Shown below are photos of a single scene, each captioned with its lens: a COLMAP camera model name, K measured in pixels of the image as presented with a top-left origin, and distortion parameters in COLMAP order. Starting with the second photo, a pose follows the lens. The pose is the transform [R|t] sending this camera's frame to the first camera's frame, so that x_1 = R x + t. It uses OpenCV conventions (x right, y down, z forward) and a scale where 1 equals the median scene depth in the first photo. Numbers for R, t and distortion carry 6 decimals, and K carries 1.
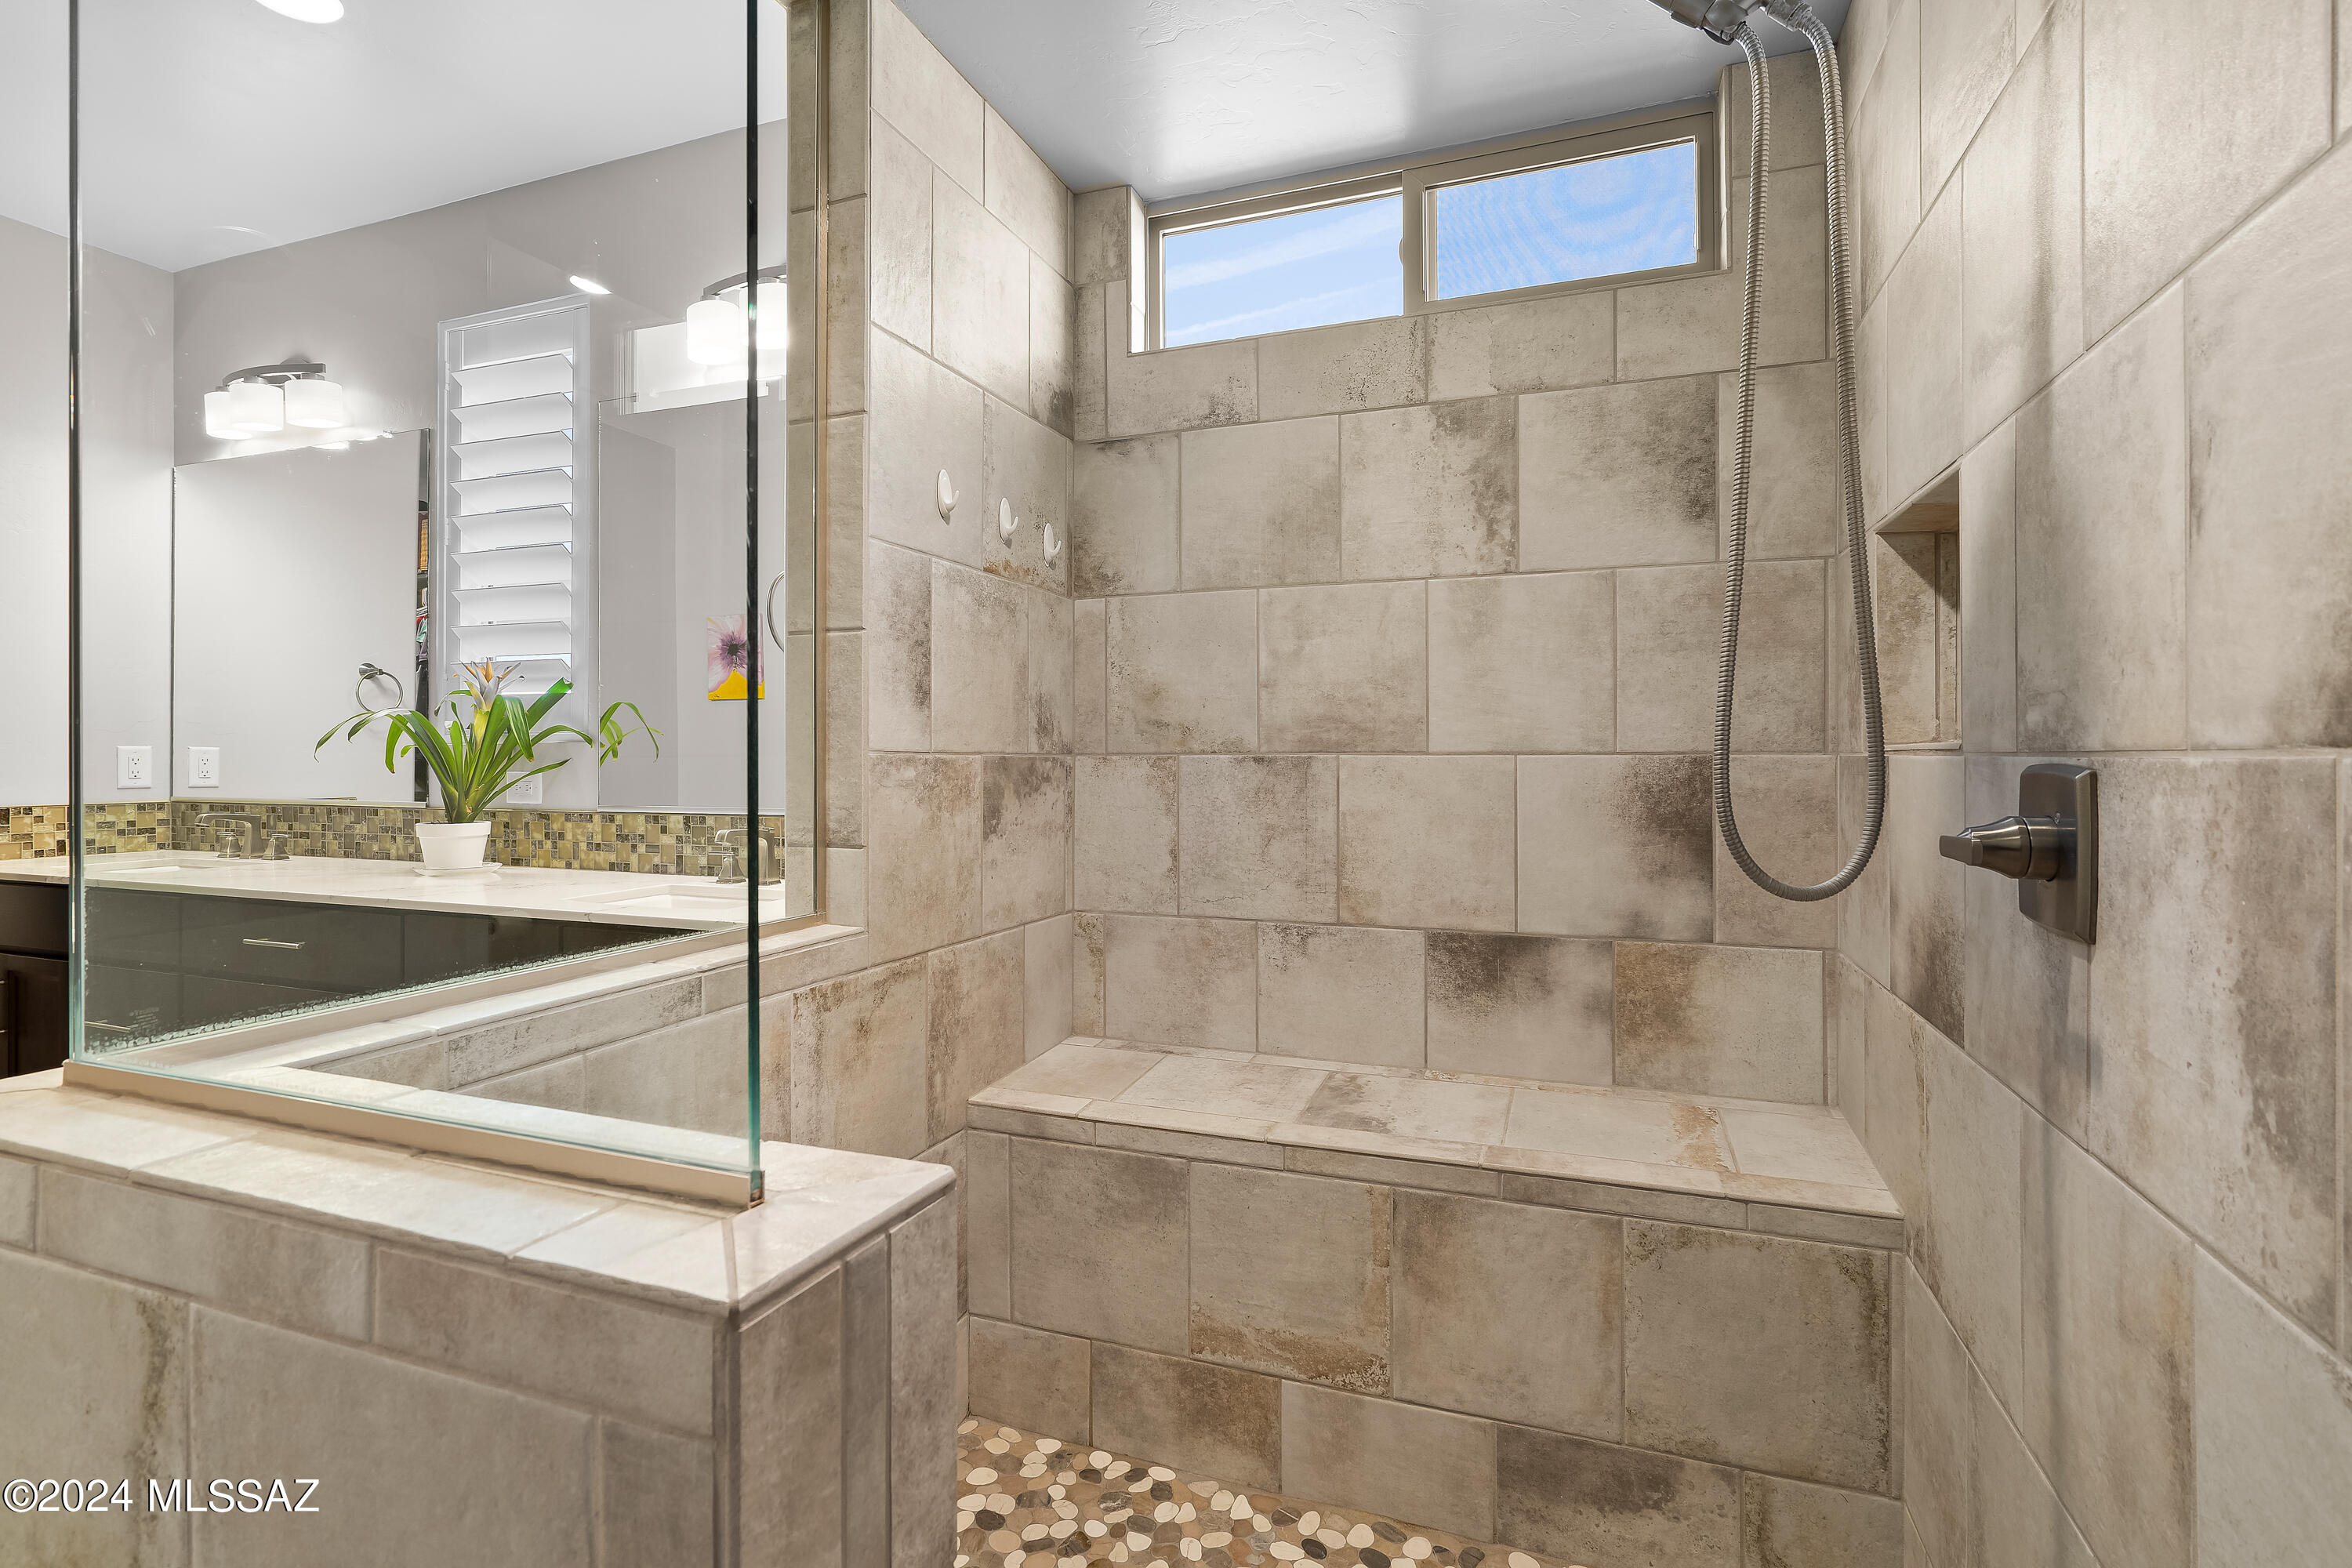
lens RADIAL K [[1115.1, 0, 1180.3], [0, 1115.1, 754.9], [0, 0, 1]] dist [-0.003246, -0.000191]
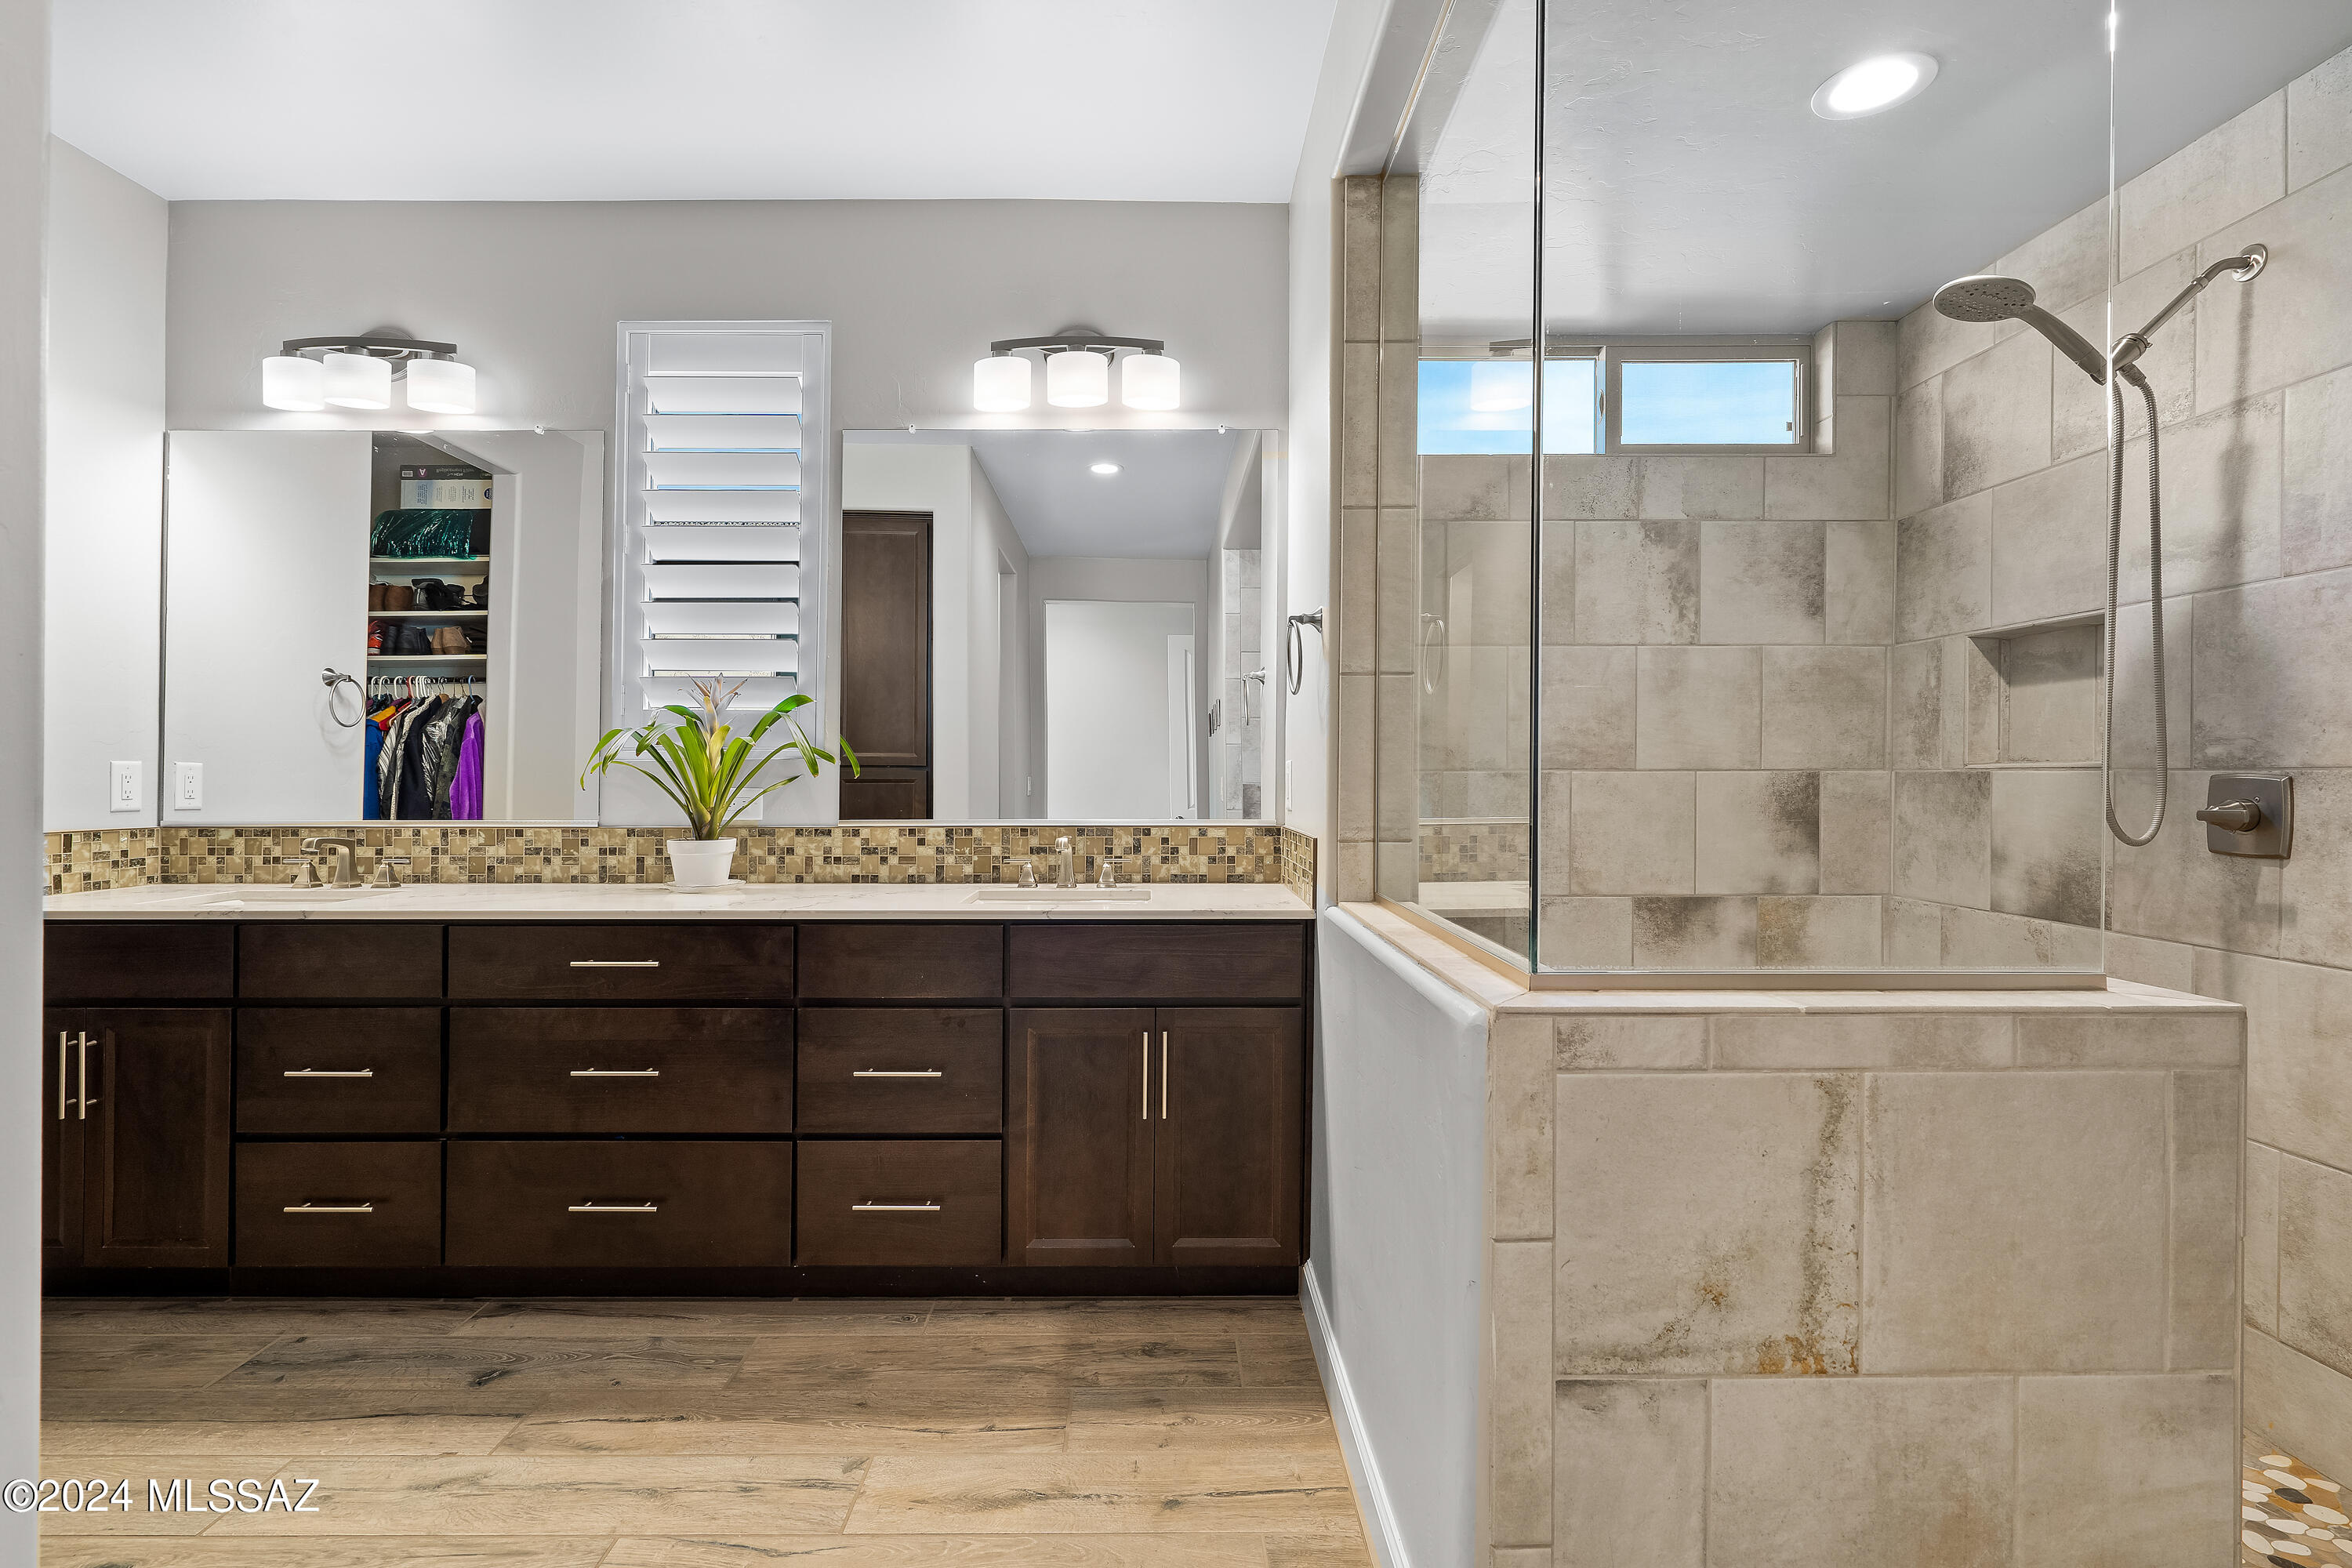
lens RADIAL K [[1089.5, 0, 1176.0], [0, 1089.5, 784.0], [0, 0, 1]] dist [-0.002612, -0.000090]
pose [[0.935425, -0.003314, 0.353509, -0.811788], [0.000294, 0.999963, 0.008596, 0.004260], [-0.353525, -0.007937, 0.935391, -0.076963]]
